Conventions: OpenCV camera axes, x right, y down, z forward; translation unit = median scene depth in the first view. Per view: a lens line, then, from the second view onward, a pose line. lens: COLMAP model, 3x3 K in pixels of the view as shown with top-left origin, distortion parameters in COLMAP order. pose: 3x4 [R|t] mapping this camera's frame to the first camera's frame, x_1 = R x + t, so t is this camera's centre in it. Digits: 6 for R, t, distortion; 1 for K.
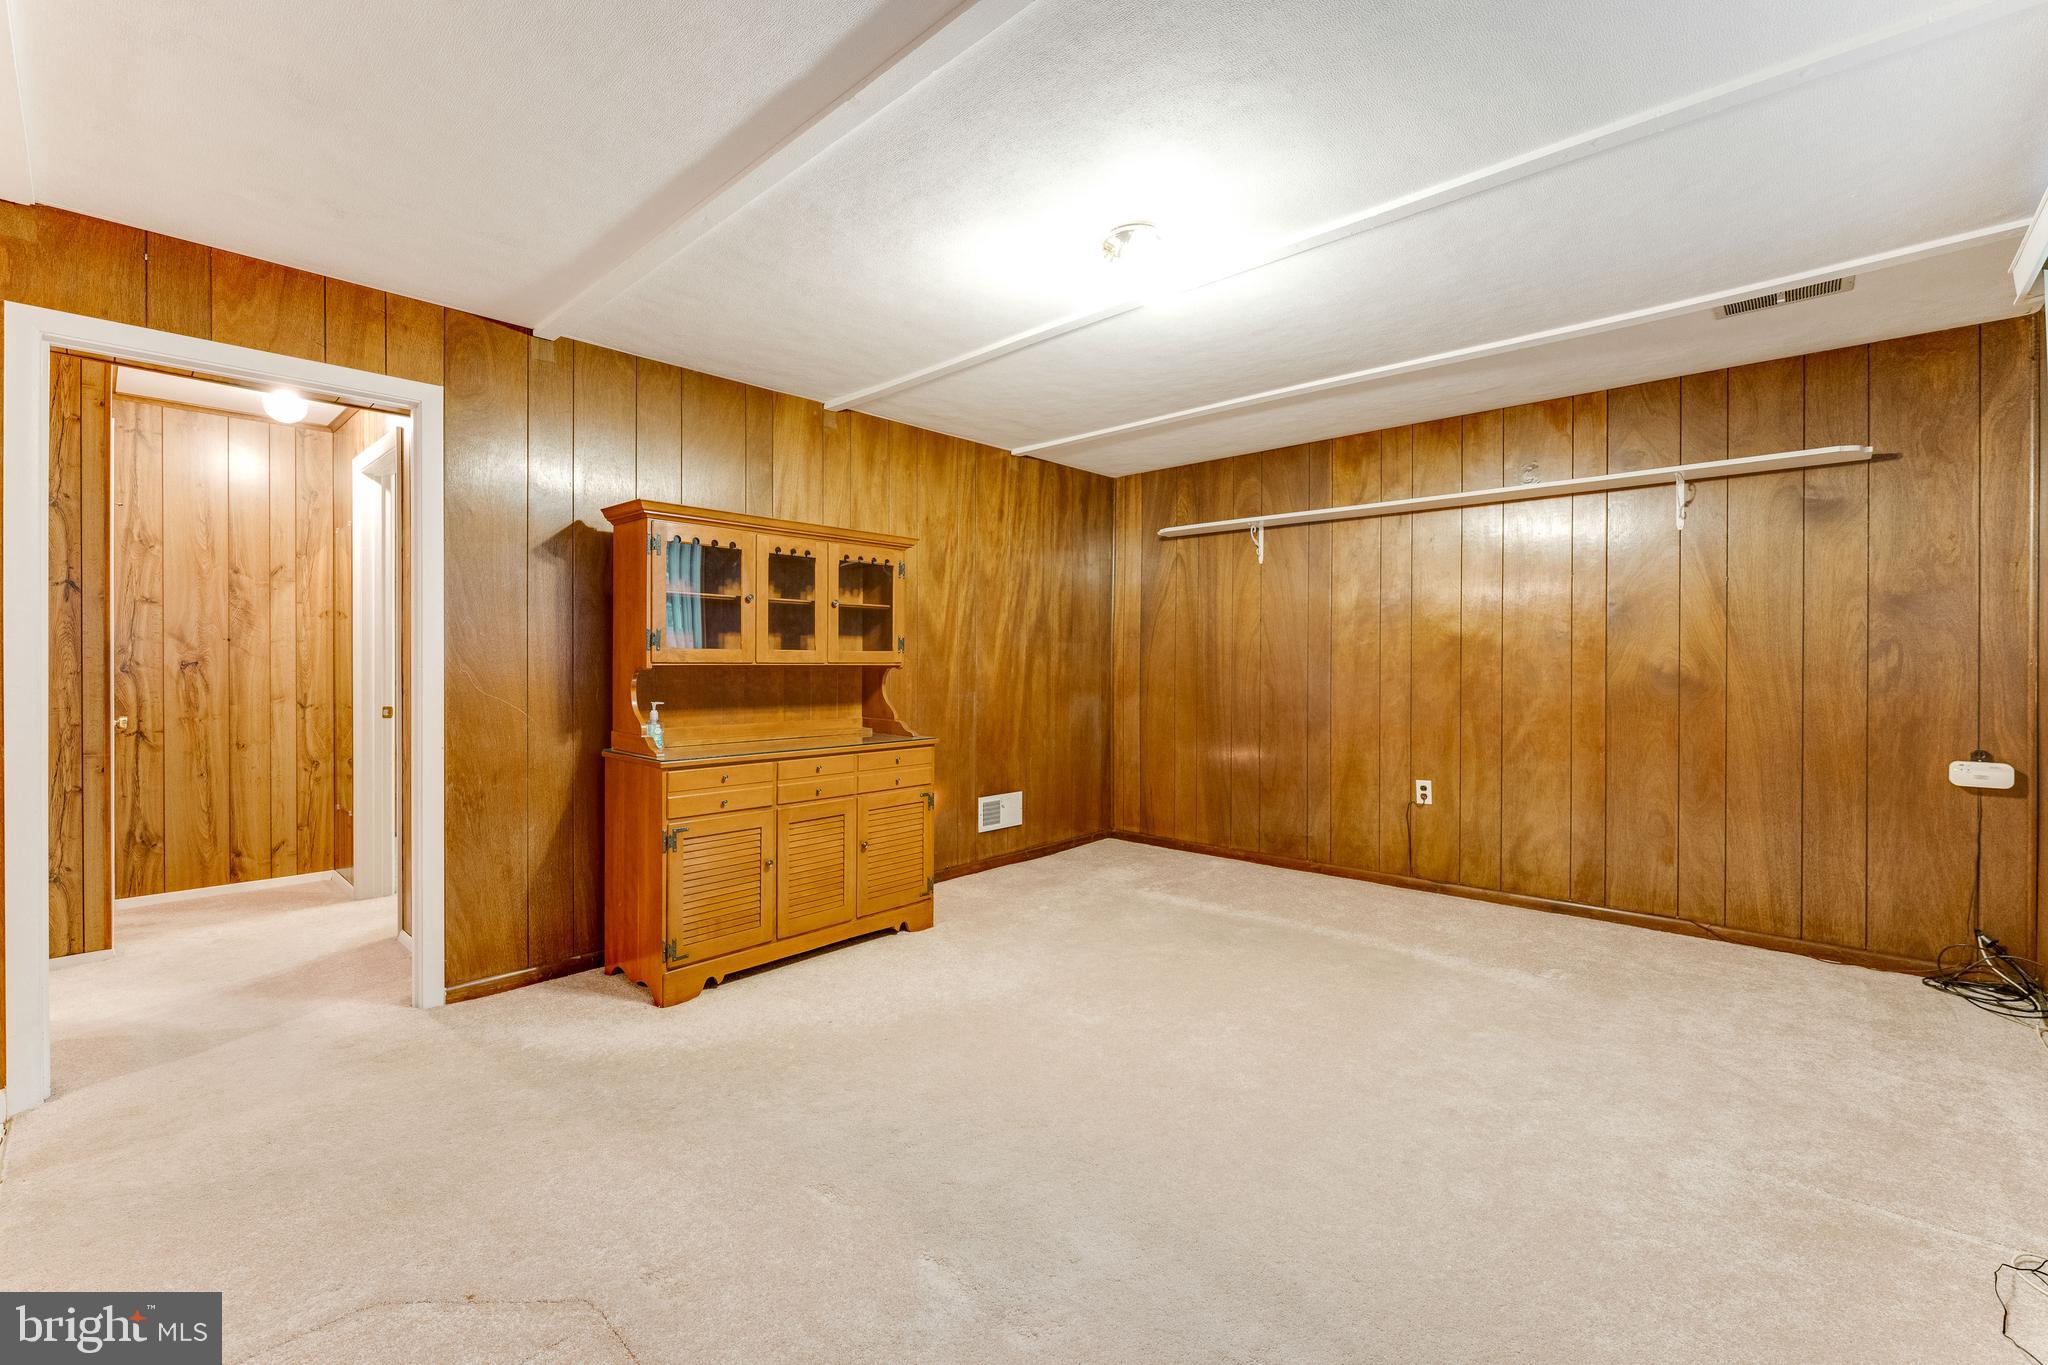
lens RADIAL K [[856.3, 0, 1014.0], [0, 856.3, 671.6], [0, 0, 1]] dist [-0.001325, -0.000056]
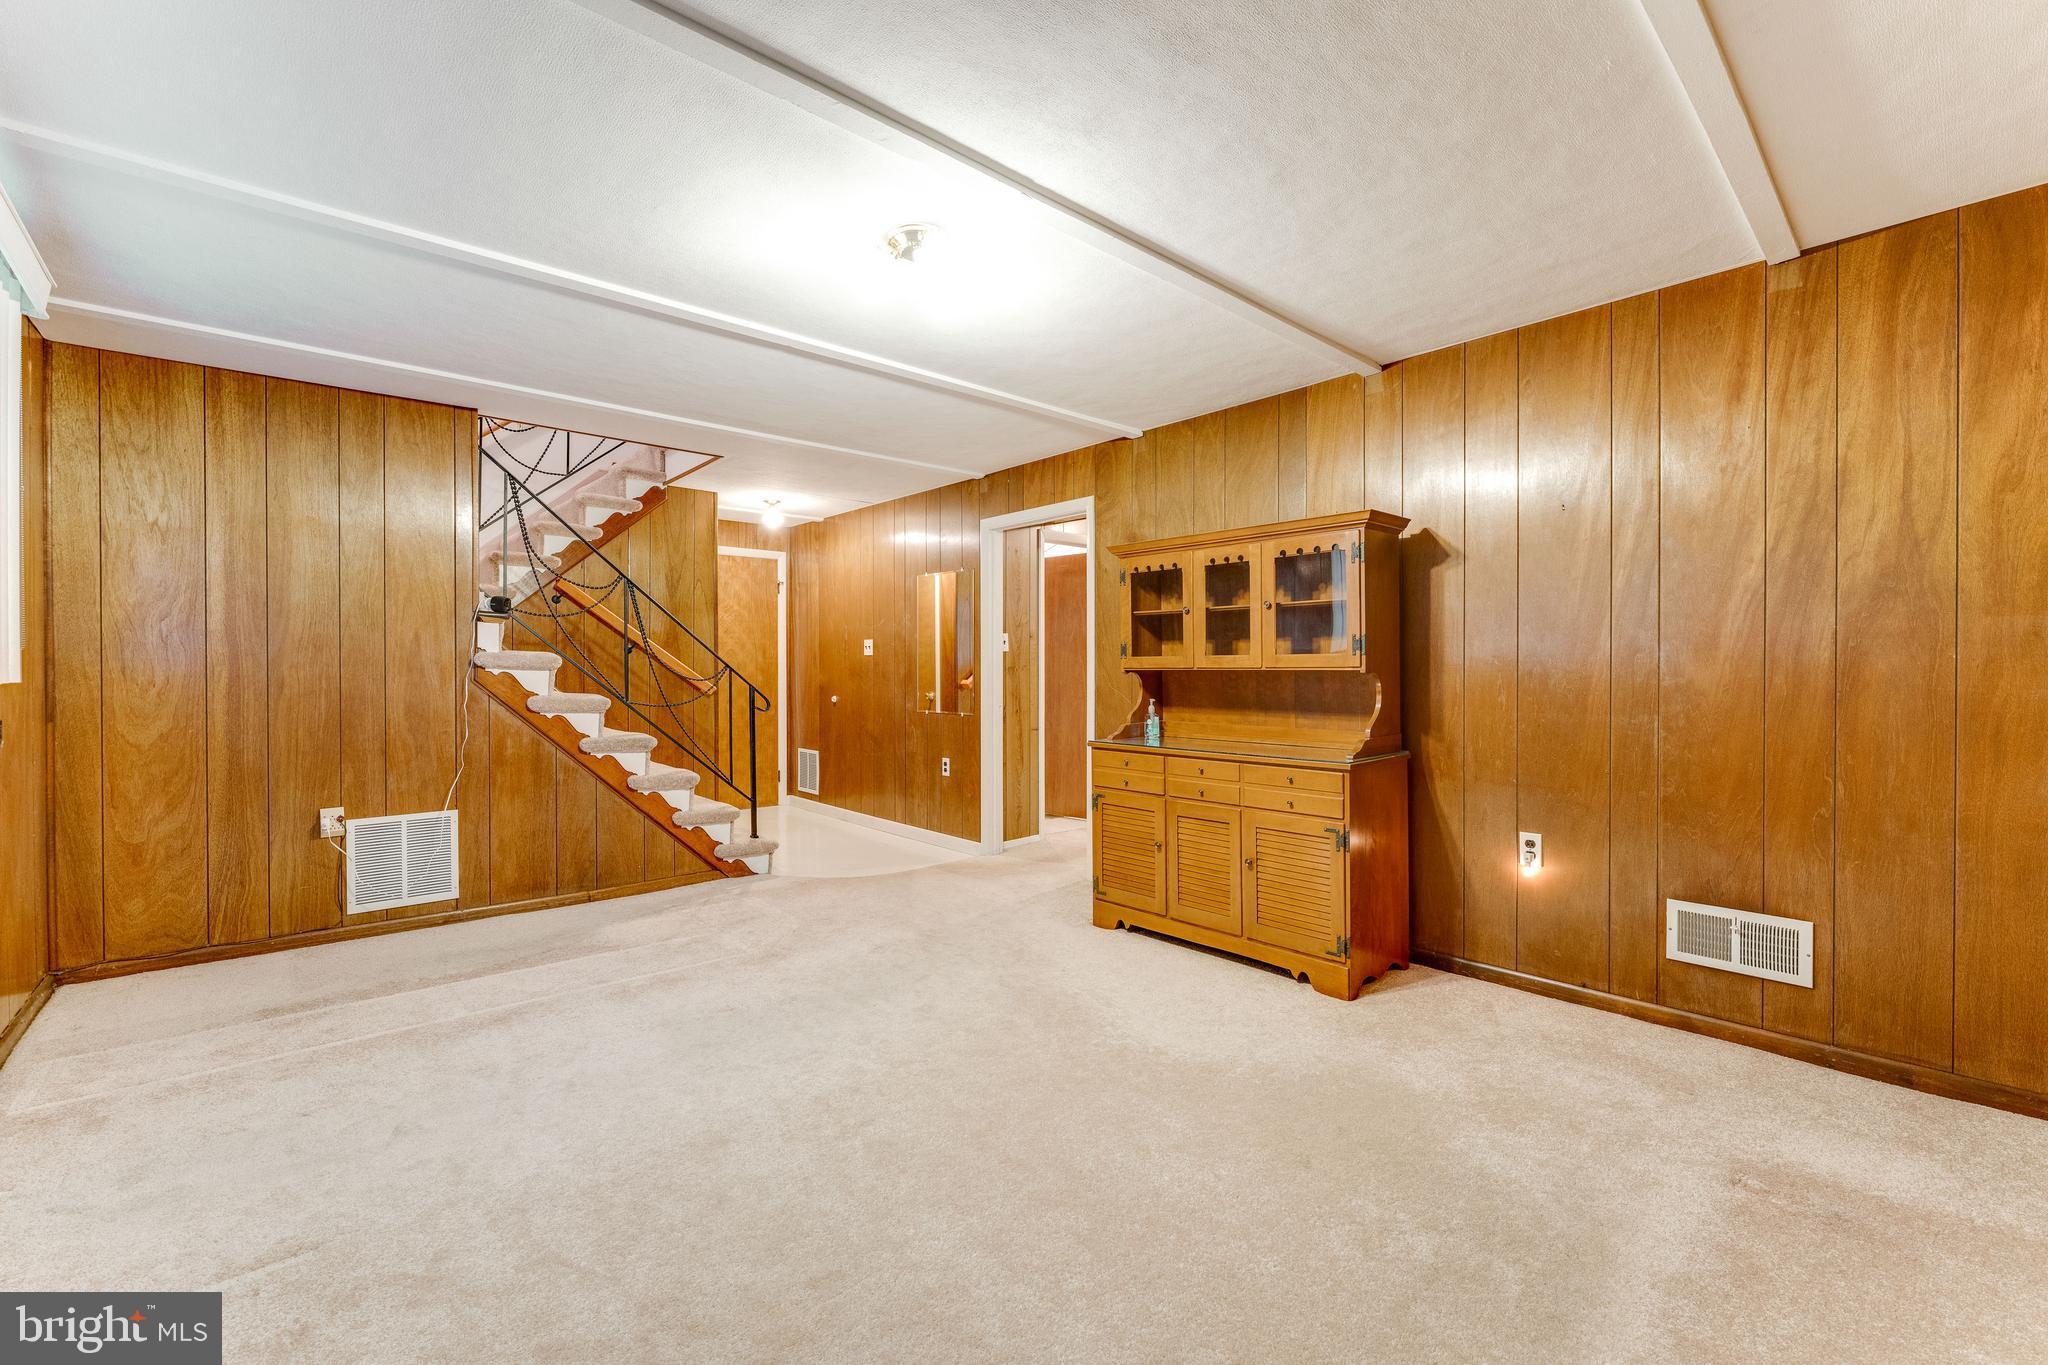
lens RADIAL K [[856.3, 0, 1014.0], [0, 856.3, 671.6], [0, 0, 1]] dist [-0.001325, -0.000056]
pose [[-0.084538, 0.004029, -0.996412, 0.774400], [-0.005629, 0.999974, 0.004521, -0.008614], [0.996404, 0.005991, -0.084513, 0.818060]]
